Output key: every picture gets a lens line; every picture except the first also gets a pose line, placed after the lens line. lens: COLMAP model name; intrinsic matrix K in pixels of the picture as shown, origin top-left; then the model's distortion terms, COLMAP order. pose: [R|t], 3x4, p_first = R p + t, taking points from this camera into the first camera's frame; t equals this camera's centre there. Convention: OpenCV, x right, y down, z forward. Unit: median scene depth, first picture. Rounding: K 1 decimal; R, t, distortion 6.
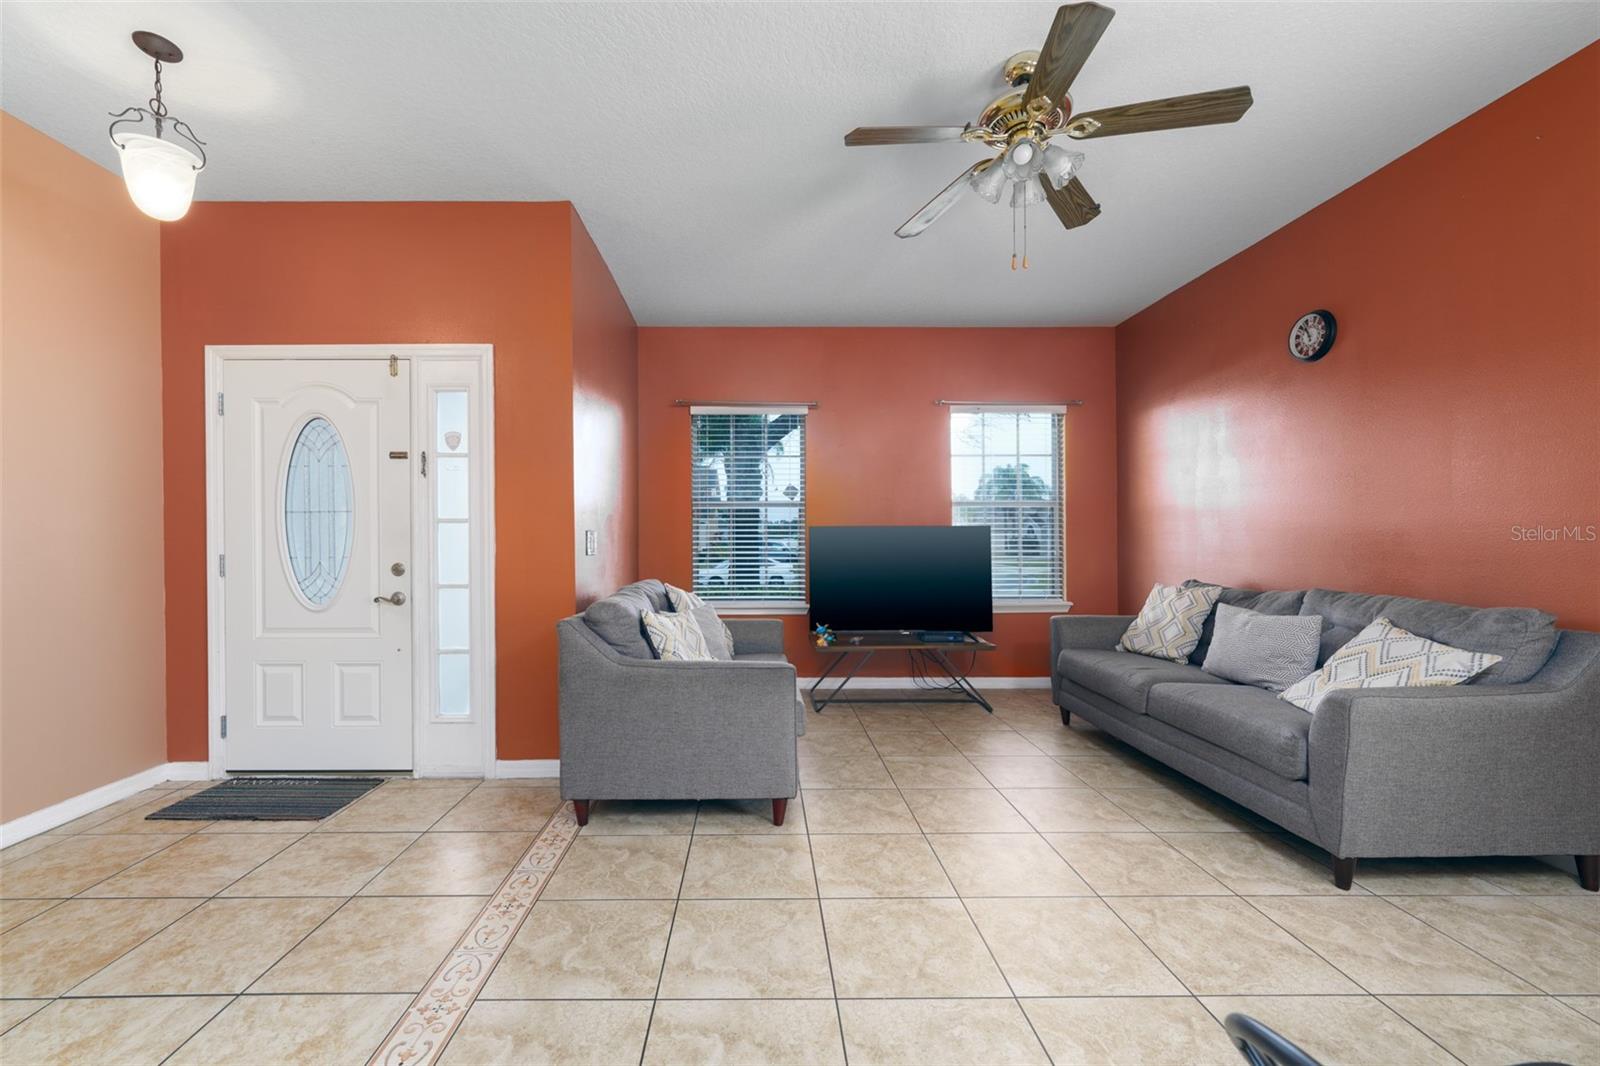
lens RADIAL K [[627.6, 0, 770.0], [0, 627.6, 548.1], [0, 0, 1]] dist [-0.002572, -0.000027]
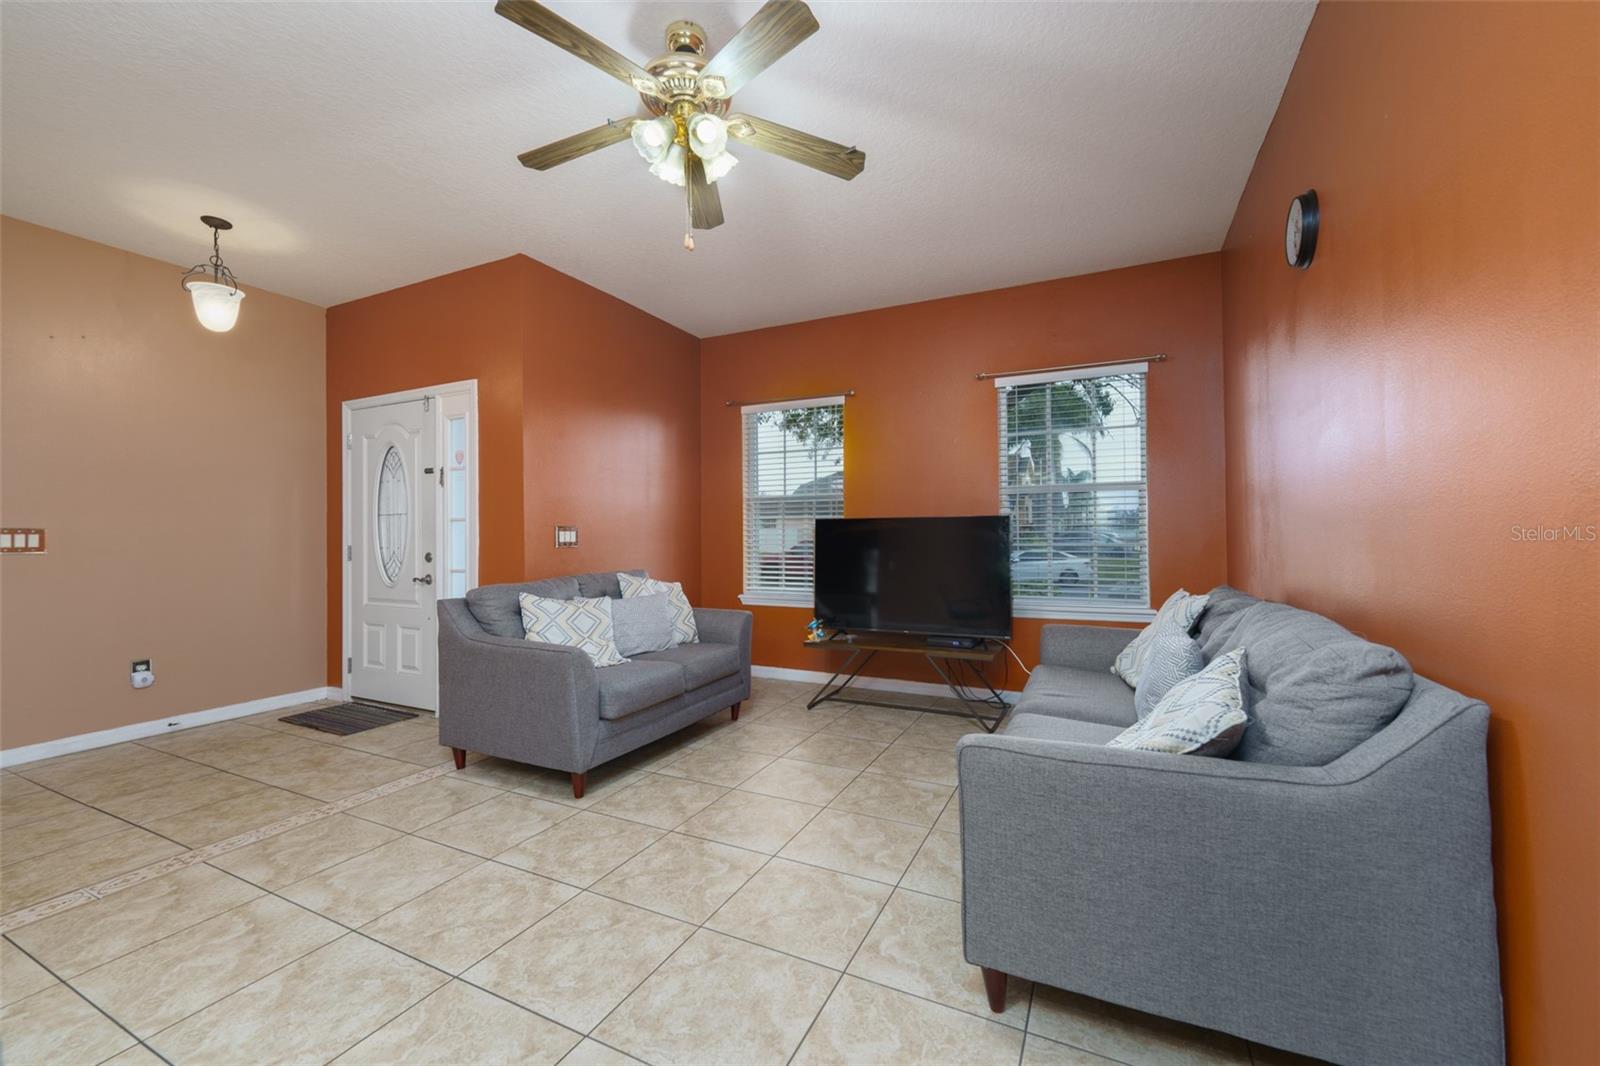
lens RADIAL K [[627.6, 0, 811.2], [0, 627.6, 533.3], [0, 0, 1]] dist [-0.002572, -0.000027]
pose [[0.899955, -0.004681, -0.435959, 0.715466], [-0.000482, 0.999931, -0.011731, -0.001489], [0.435983, 0.010768, 0.899890, 0.166126]]
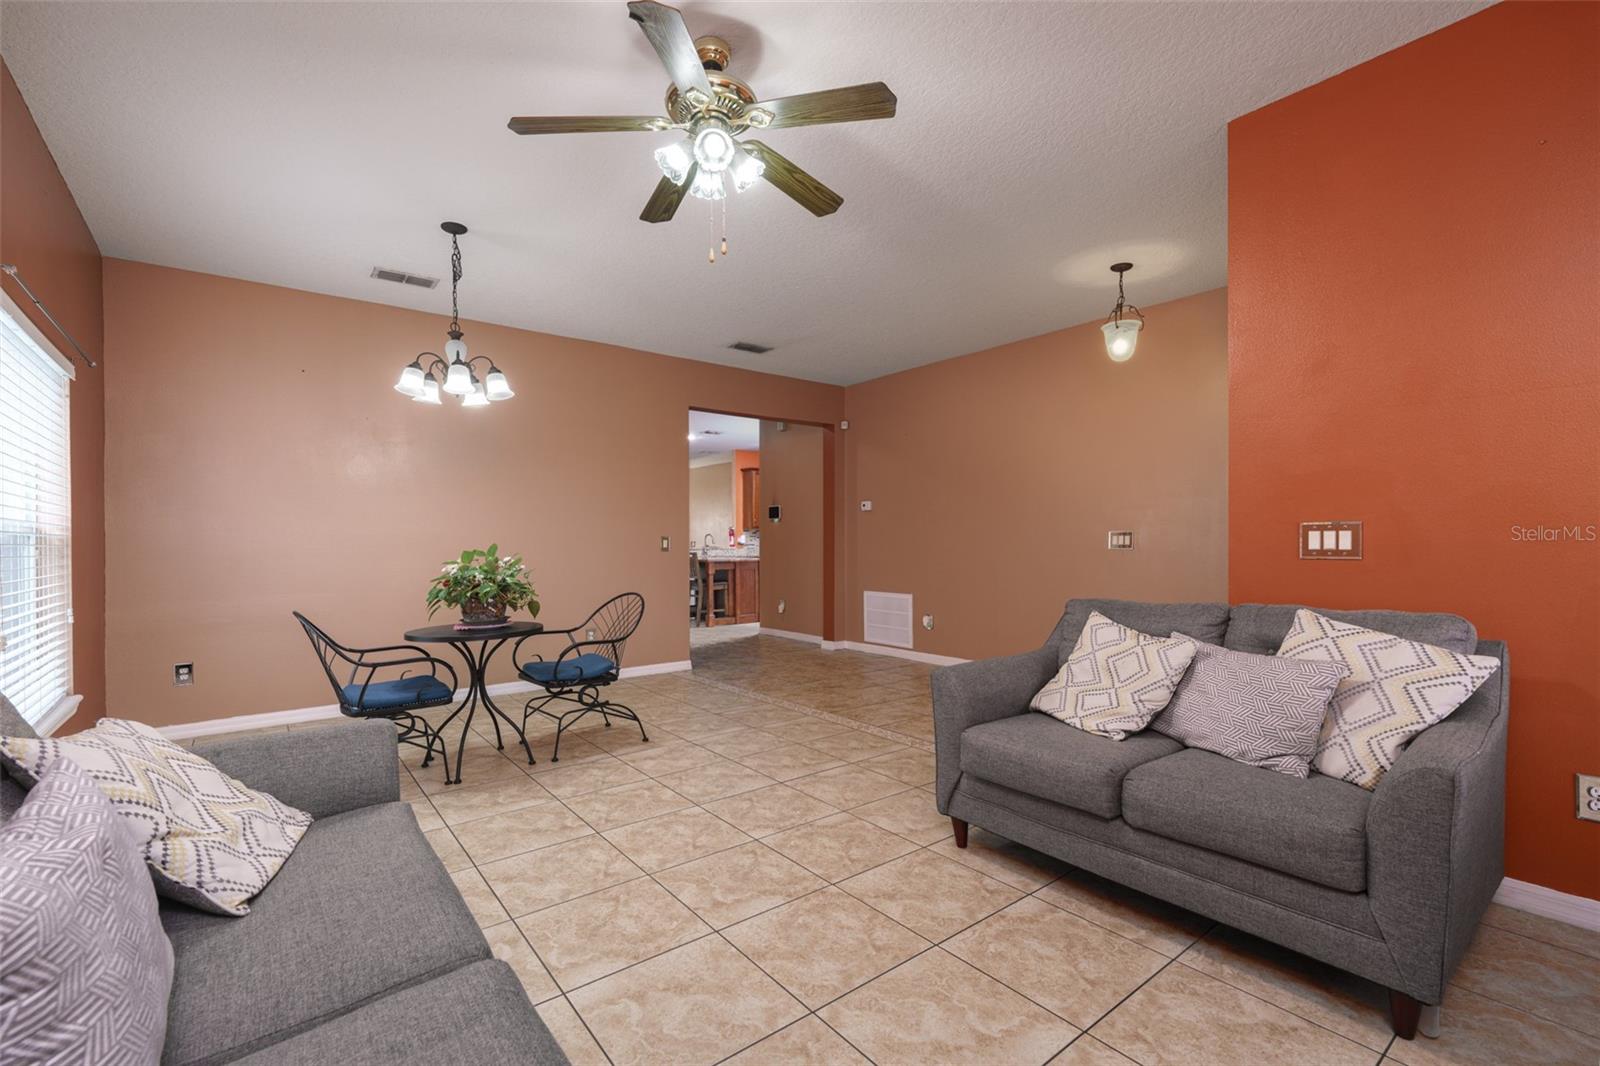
lens RADIAL K [[706.3, 0, 801.7], [0, 706.3, 536.9], [0, 0, 1]] dist [0.000924, -0.000019]
pose [[-0.792098, 0.004064, -0.610380, 0.705382], [0.000567, 0.999982, 0.005921, -0.019136], [0.610393, 0.004344, -0.792087, 1.417379]]
